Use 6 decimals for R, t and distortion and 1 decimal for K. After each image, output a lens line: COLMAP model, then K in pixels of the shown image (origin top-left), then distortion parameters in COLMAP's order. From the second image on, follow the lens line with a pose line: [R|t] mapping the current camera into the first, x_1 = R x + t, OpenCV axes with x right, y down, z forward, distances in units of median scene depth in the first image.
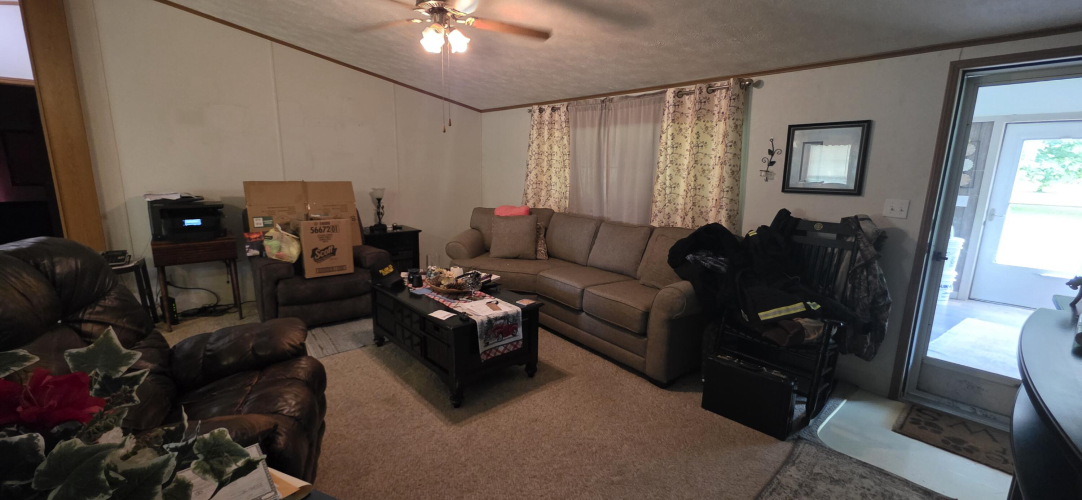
lens RADIAL K [[433.7, 0, 539.5], [0, 433.7, 248.1], [0, 0, 1]] dist [0.000251, 0.000233]
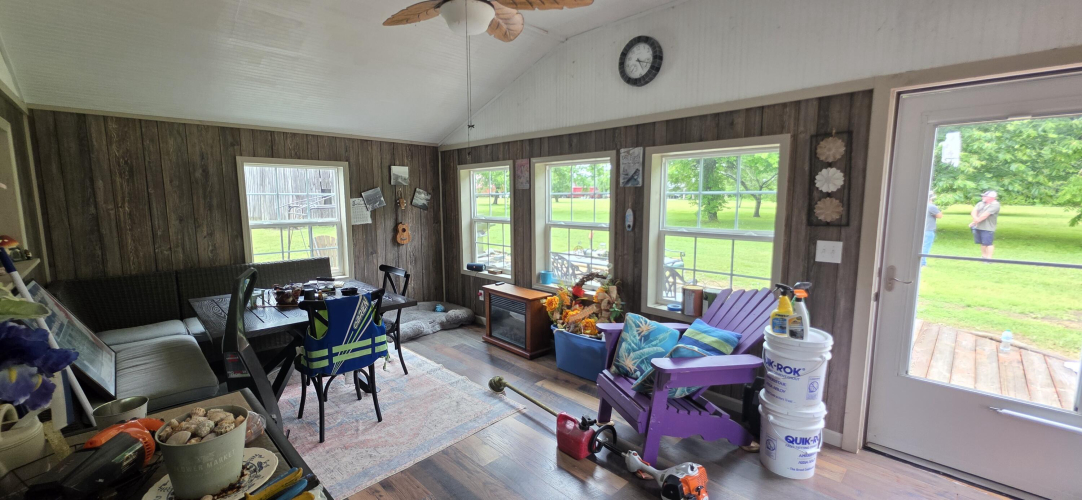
lens RADIAL K [[433.7, 0, 539.5], [0, 433.7, 248.1], [0, 0, 1]] dist [0.000251, 0.000233]
pose [[0.998058, -0.026212, 0.056508, 0.618520], [0.029958, 0.997336, -0.066506, -0.090897], [-0.054614, 0.068070, 0.996185, 0.529400]]
